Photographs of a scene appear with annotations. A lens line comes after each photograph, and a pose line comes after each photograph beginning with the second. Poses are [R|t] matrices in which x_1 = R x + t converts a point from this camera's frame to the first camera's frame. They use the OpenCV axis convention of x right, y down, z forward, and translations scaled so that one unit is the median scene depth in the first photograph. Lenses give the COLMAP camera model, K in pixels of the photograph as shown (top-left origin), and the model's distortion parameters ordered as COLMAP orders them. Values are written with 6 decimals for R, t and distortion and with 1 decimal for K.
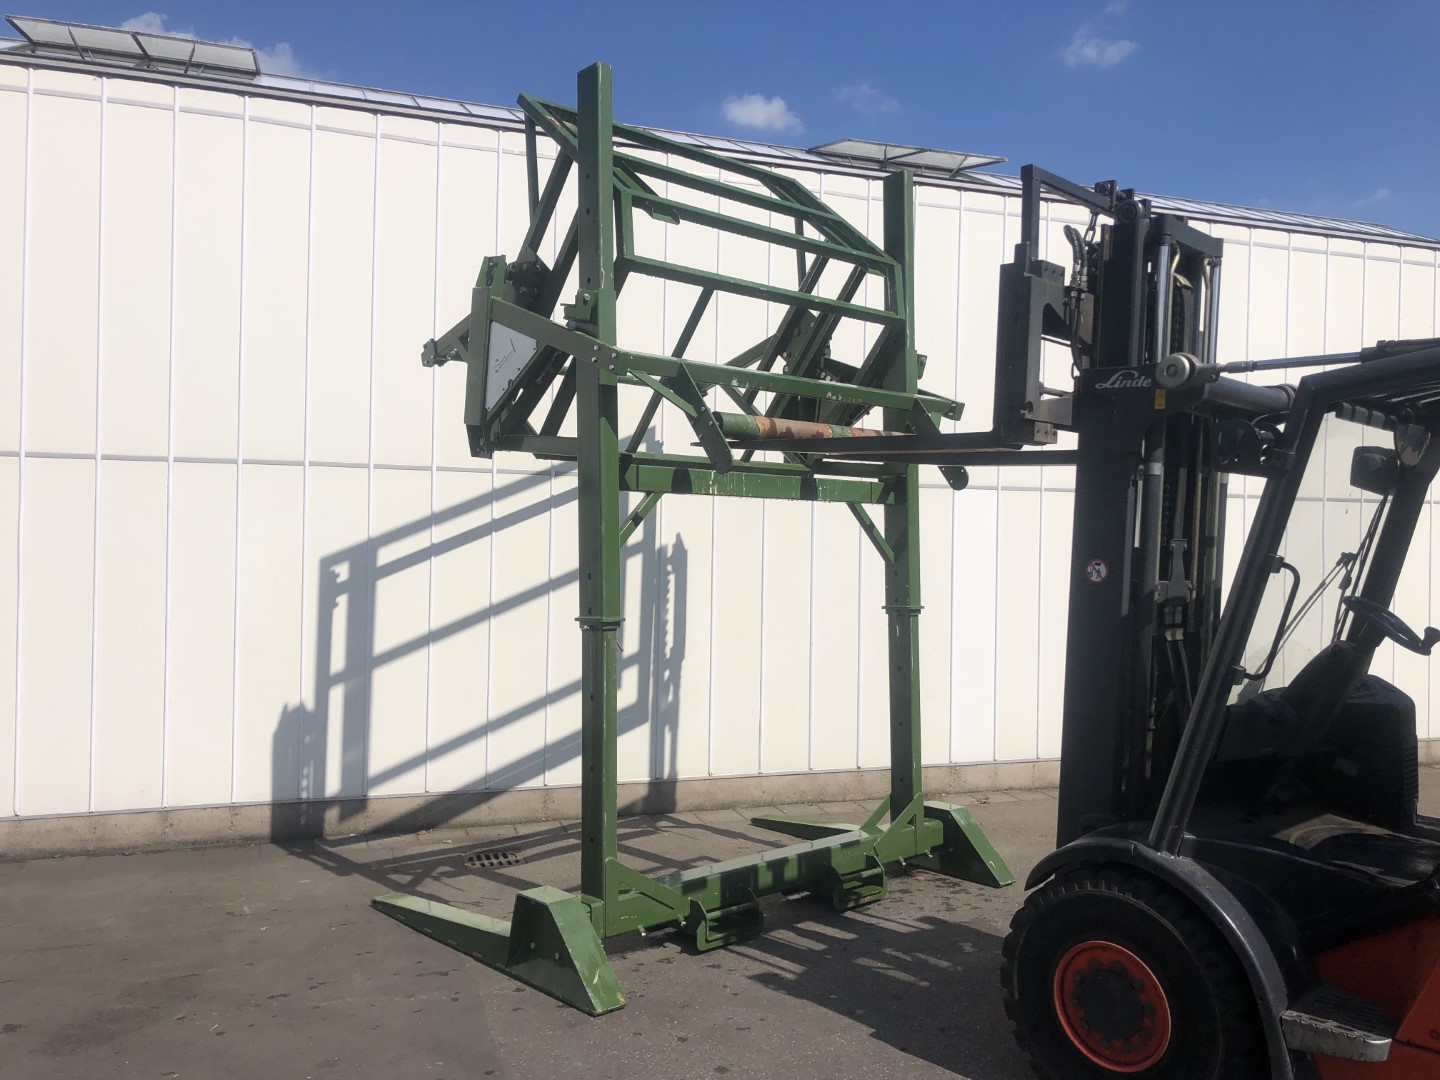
lens RADIAL K [[1231.7, 0, 735.6], [0, 1231.7, 532.2], [0, 0, 1]] dist [0.008957, 0.005783]
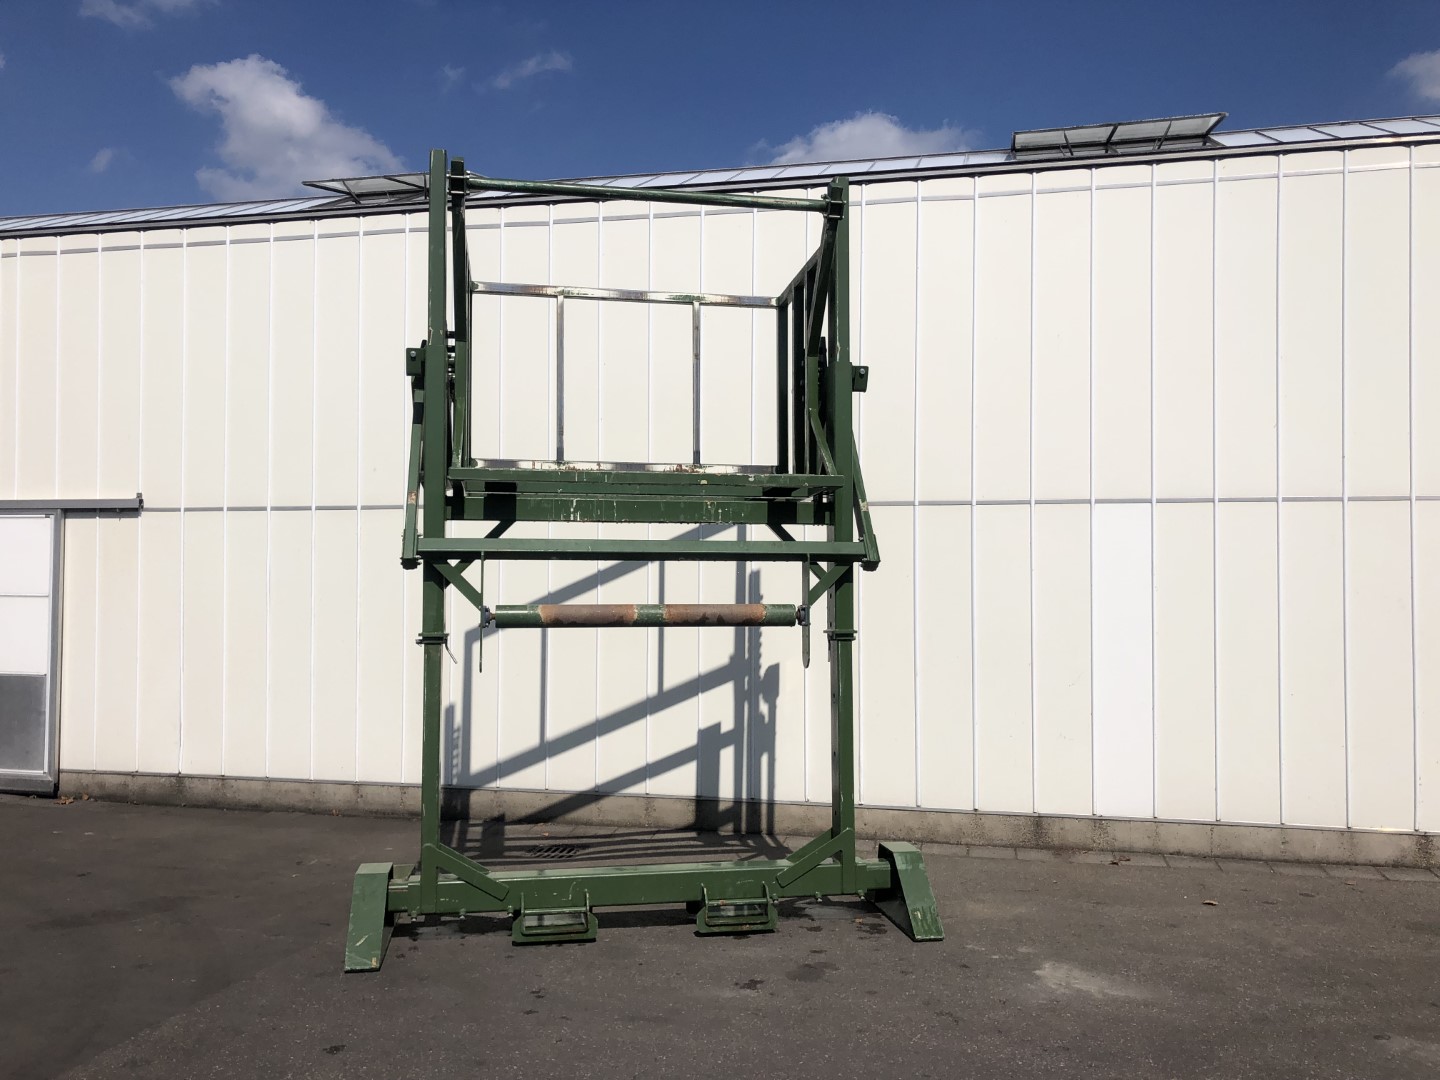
lens RADIAL K [[1231.9, 0, 746.5], [0, 1231.9, 542.9], [0, 0, 1]] dist [0.013703, -0.001336]
pose [[0.832666, -0.026014, -0.553164, 0.596673], [0.013808, 0.999561, -0.026221, 0.016054], [0.553603, 0.014195, 0.832660, 0.162290]]
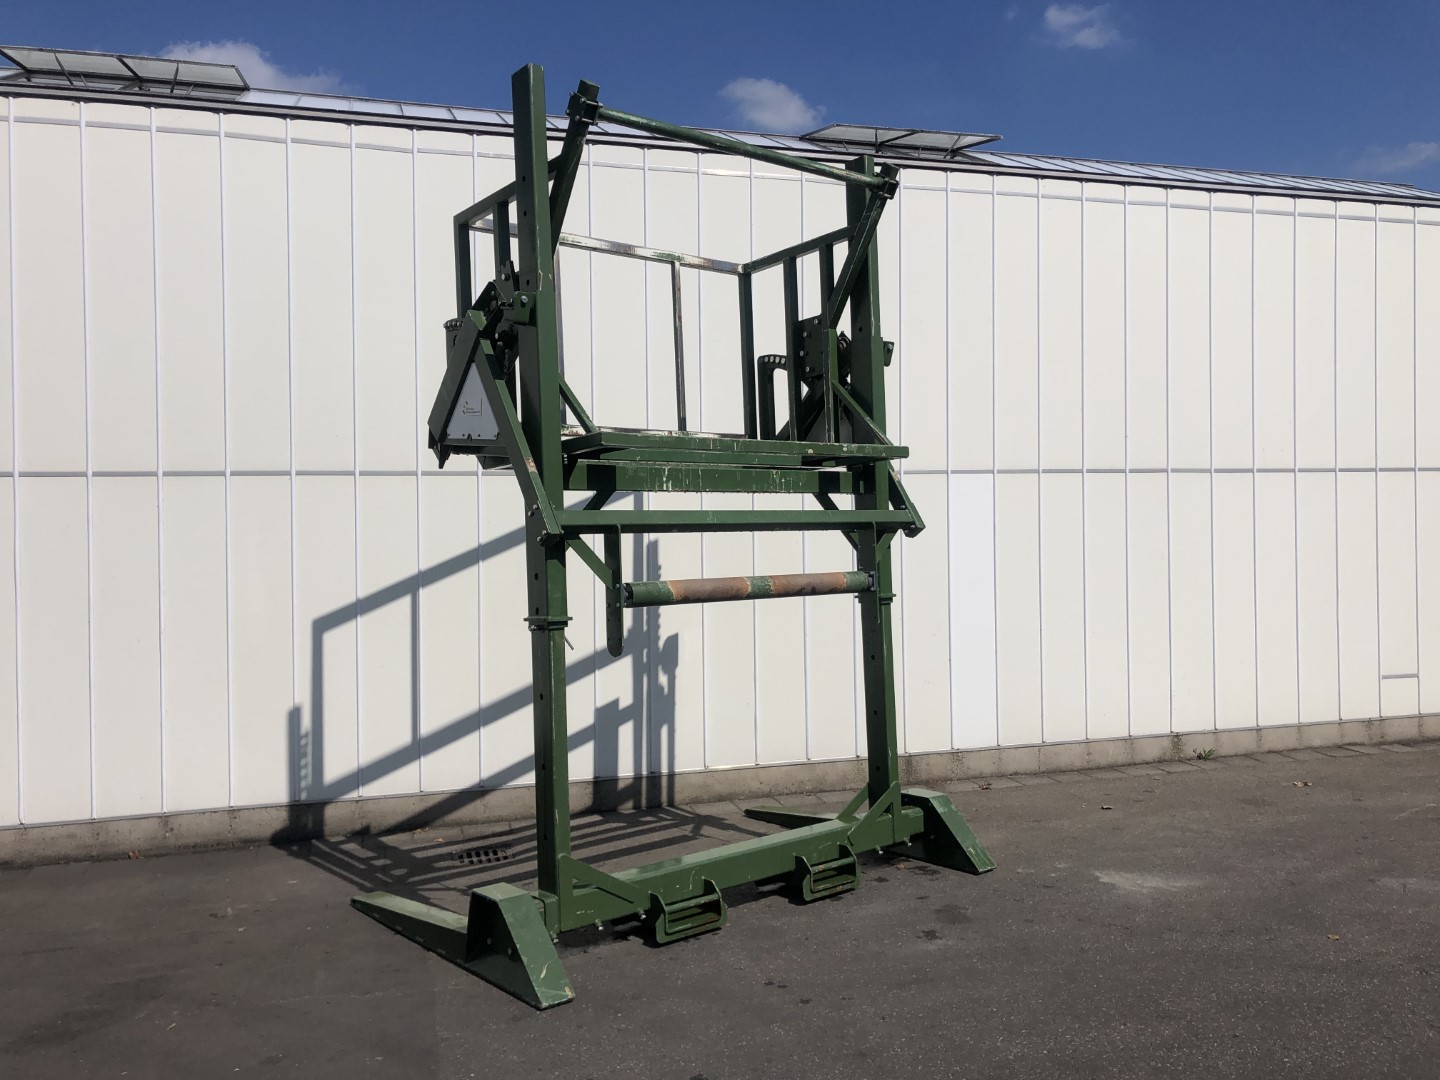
lens RADIAL K [[1231.9, 0, 746.5], [0, 1231.9, 542.9], [0, 0, 1]] dist [0.013703, -0.001336]
pose [[0.998174, -0.033286, -0.050396, 0.082739], [0.034151, 0.999282, 0.016405, -0.002038], [0.049814, -0.018096, 0.998595, 0.000027]]
